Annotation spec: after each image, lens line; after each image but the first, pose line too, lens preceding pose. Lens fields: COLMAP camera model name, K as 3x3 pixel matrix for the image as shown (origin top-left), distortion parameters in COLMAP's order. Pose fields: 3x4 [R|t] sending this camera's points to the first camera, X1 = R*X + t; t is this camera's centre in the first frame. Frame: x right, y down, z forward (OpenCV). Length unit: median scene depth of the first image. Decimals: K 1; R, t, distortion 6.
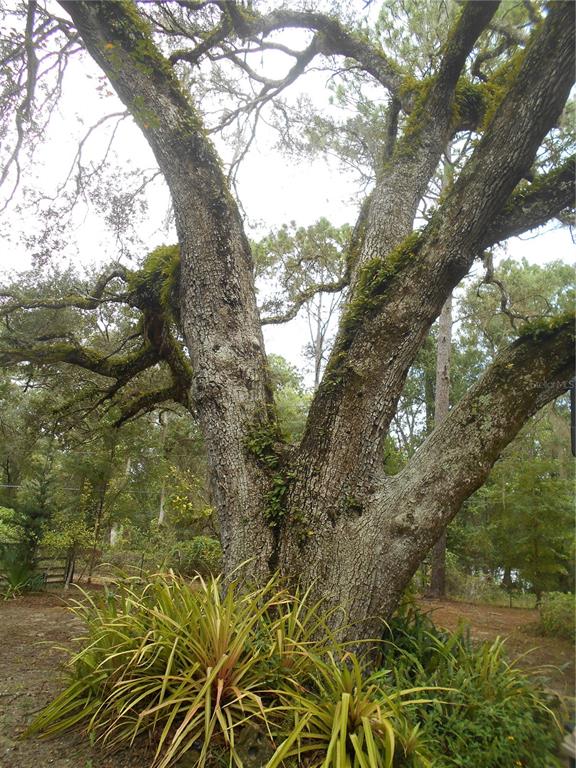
lens RADIAL K [[602.0, 0, 288.0], [0, 602.0, 384.0], [0, 0, 1]] dist [-0.000514, 0.006396]
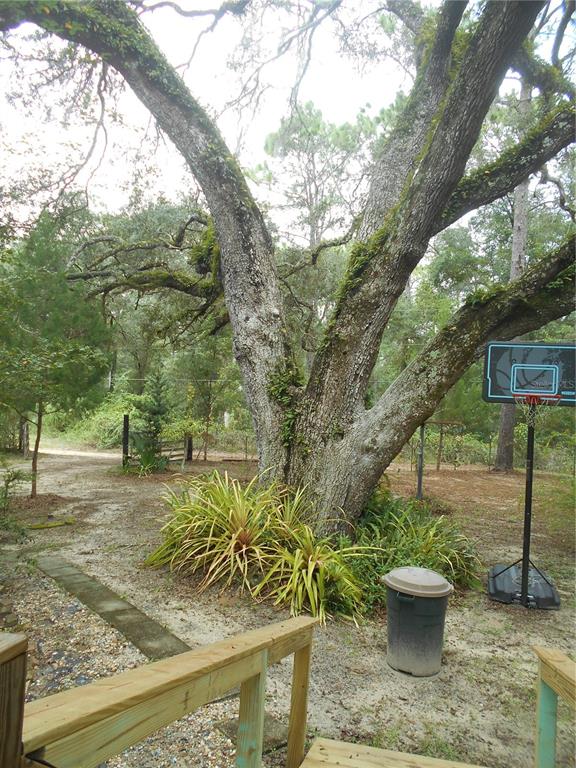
lens RADIAL K [[616.2, 0, 288.0], [0, 616.2, 384.0], [0, 0, 1]] dist [-0.047161, 0.185226]
pose [[0.979087, -0.029009, -0.201362, 0.276875], [0.072381, 0.974689, 0.211526, -0.224487], [0.190129, -0.221677, 0.956405, -0.407538]]
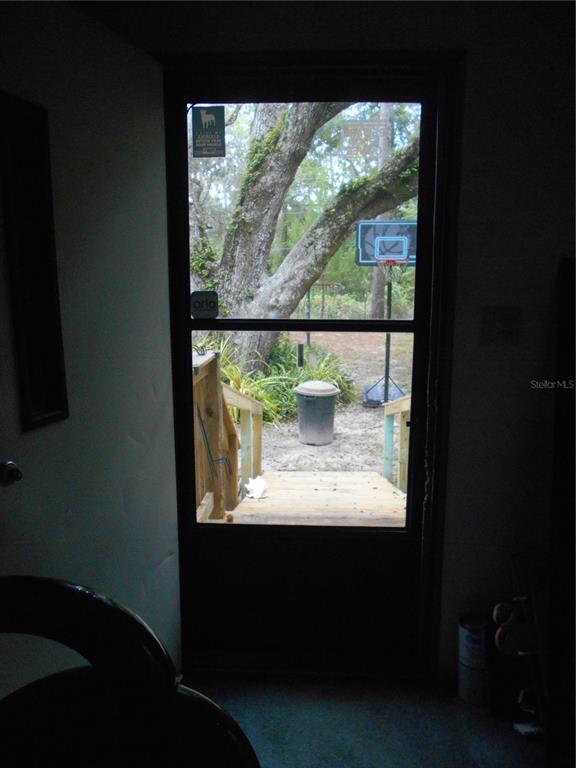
lens RADIAL K [[583.8, 0, 288.0], [0, 583.8, 384.0], [0, 0, 1]] dist [-0.134515, 0.139427]
pose [[0.996876, -0.073262, -0.029513, 0.249129], [0.078821, 0.898883, 0.431042, -0.306871], [-0.005050, -0.432022, 0.901849, -0.723385]]
